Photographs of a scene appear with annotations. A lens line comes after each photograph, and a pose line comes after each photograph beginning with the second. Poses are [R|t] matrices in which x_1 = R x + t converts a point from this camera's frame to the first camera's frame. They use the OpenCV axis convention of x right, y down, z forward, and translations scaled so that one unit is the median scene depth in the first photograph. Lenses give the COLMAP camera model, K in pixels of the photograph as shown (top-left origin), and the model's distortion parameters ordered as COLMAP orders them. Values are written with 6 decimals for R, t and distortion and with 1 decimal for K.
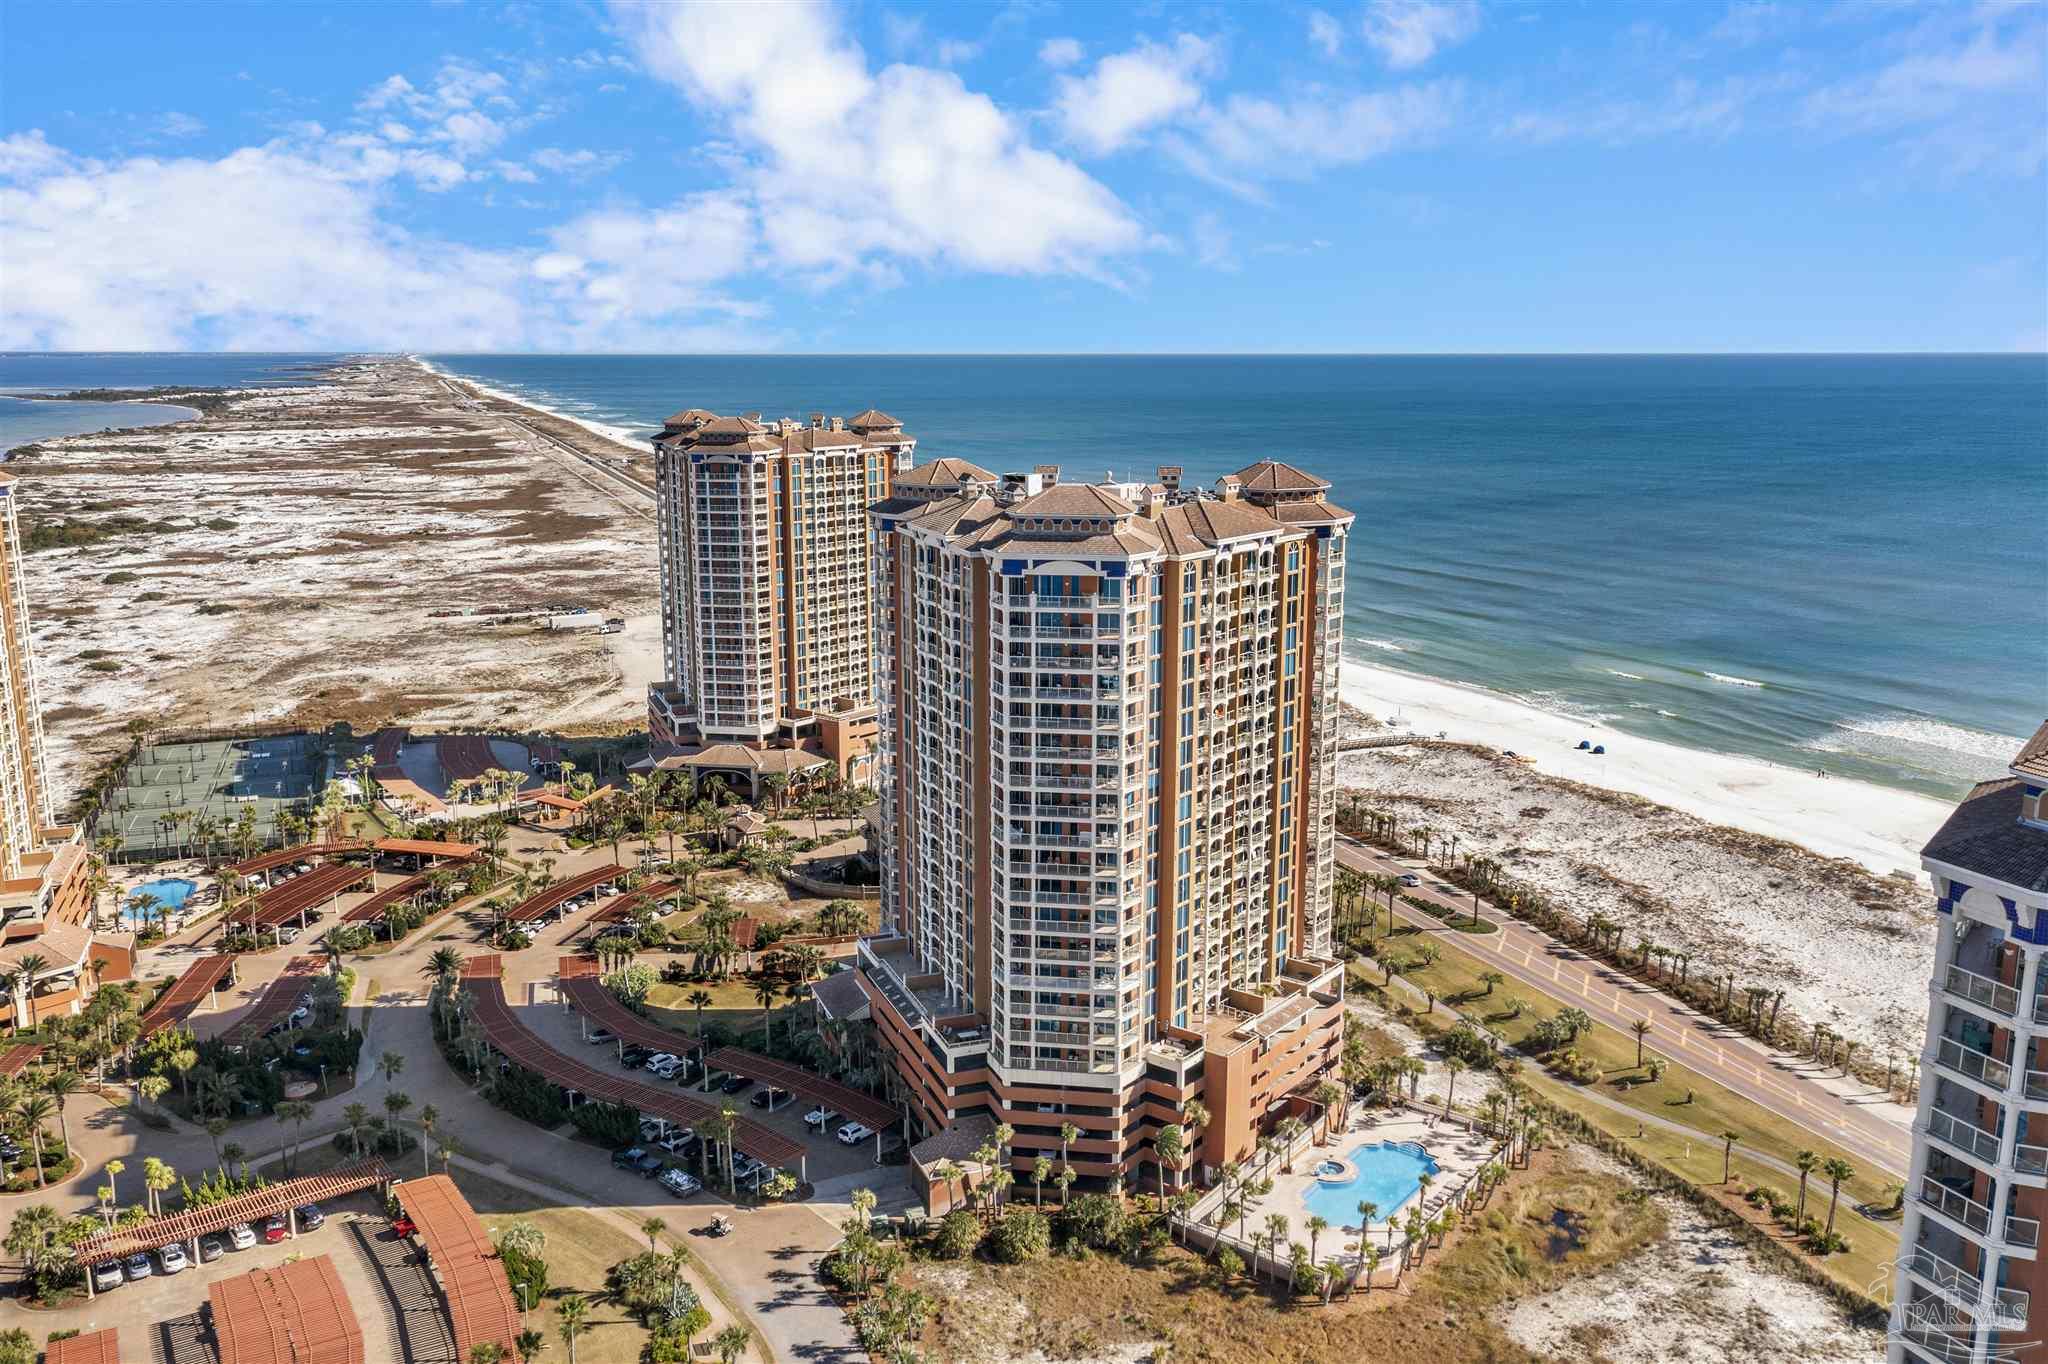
lens RADIAL K [[1627.8, 0, 1026.6], [0, 1627.8, 678.1], [0, 0, 1]] dist [-0.013846, 0.005059]
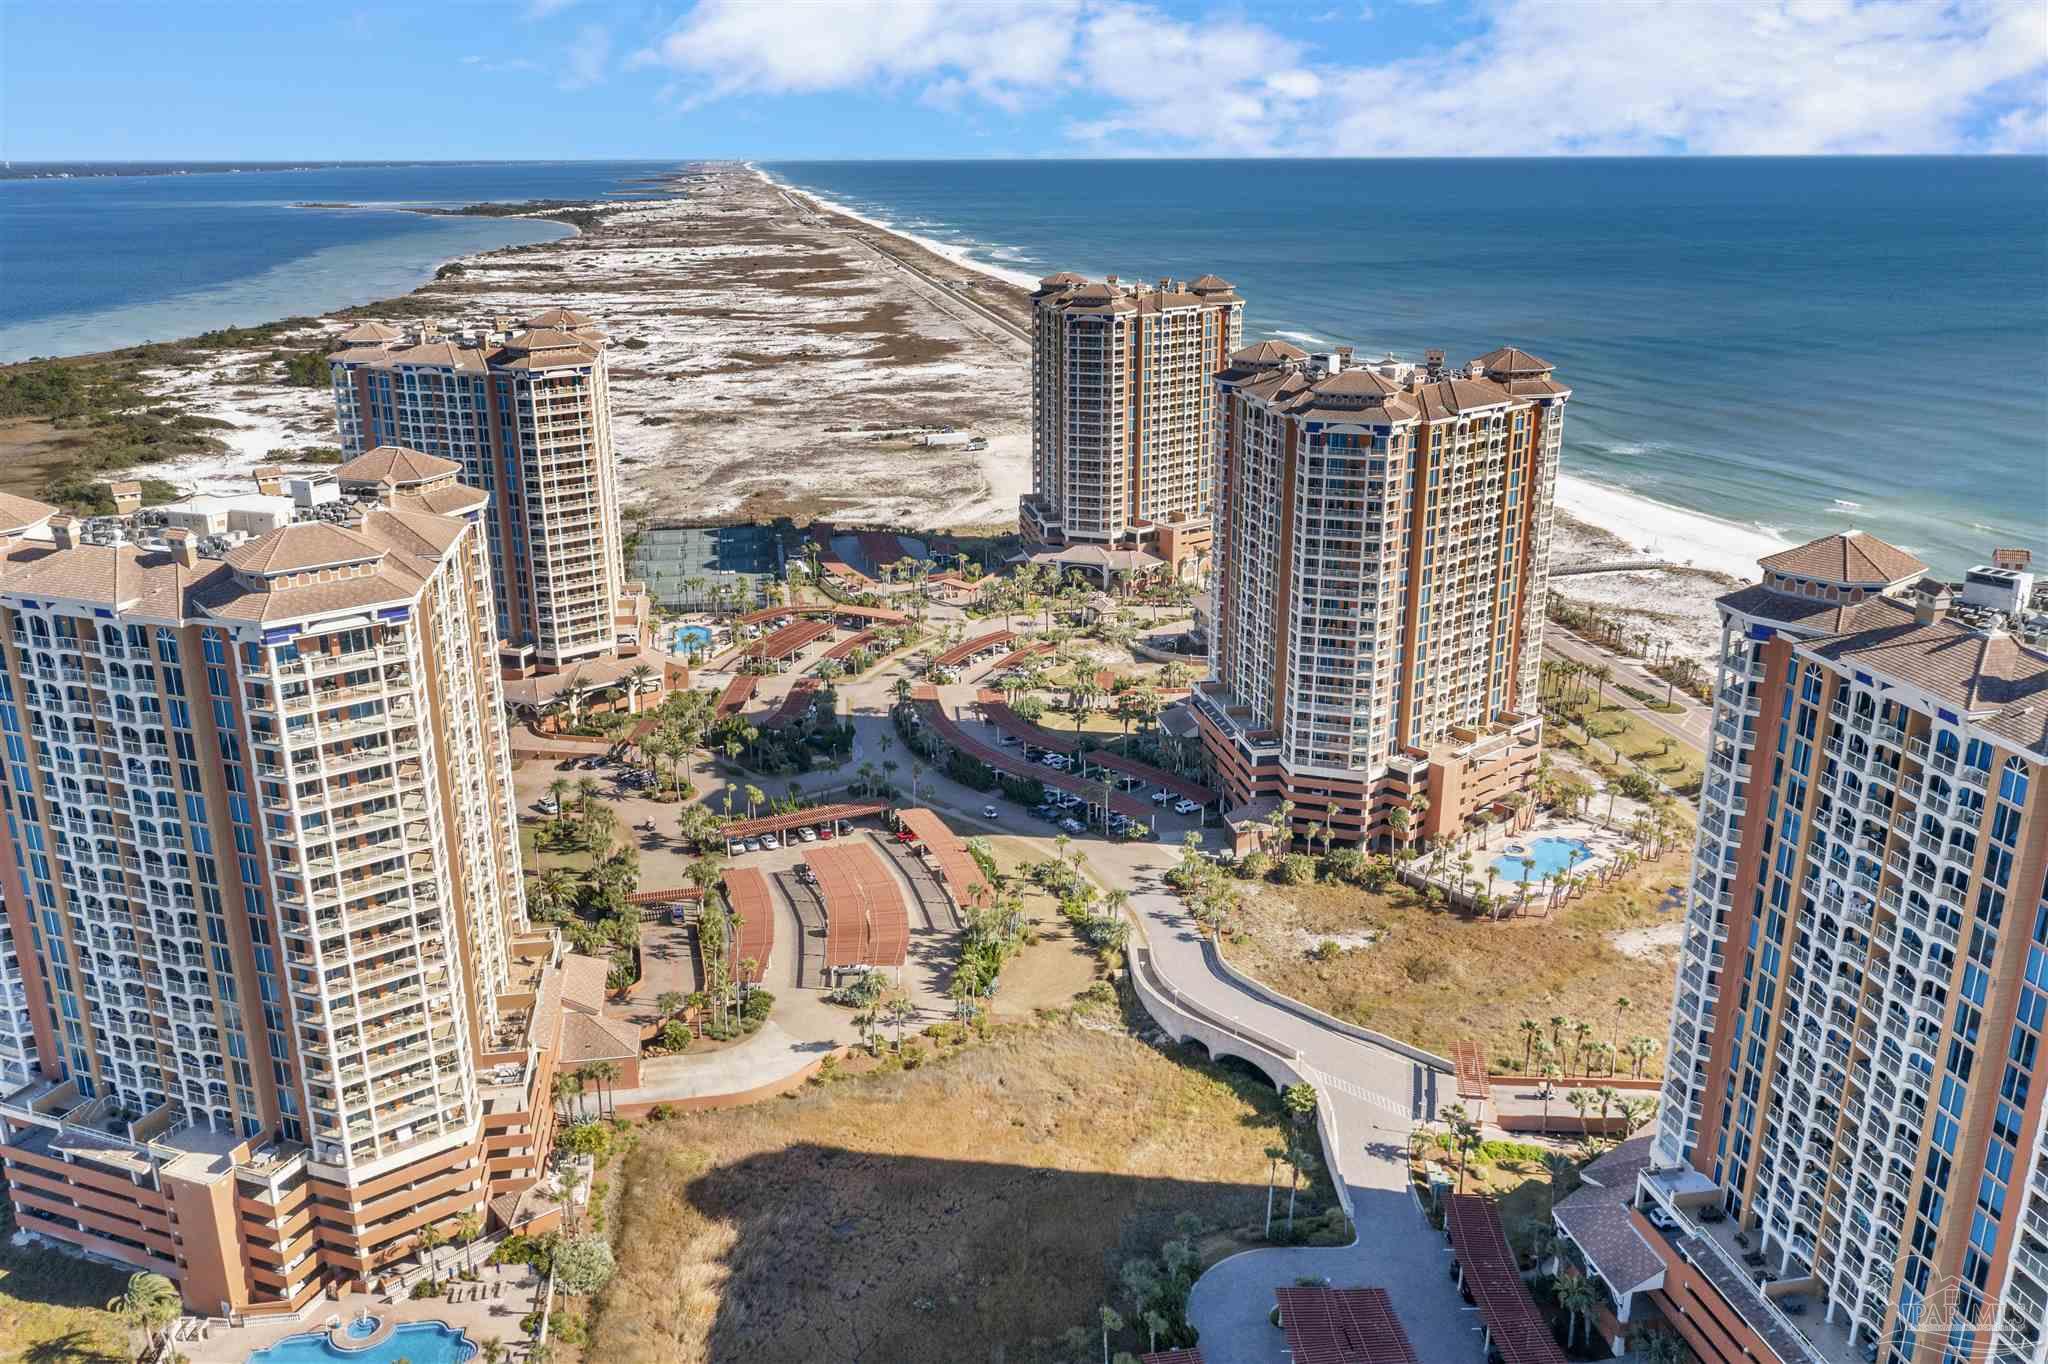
lens RADIAL K [[1627.8, 0, 1034.4], [0, 1627.8, 688.2], [0, 0, 1]] dist [-0.013846, 0.005059]
pose [[0.982621, 0.053896, -0.177626, 0.012201], [-0.032442, 0.992056, 0.121543, -0.002562], [0.182765, -0.113668, 0.976564, -0.359479]]
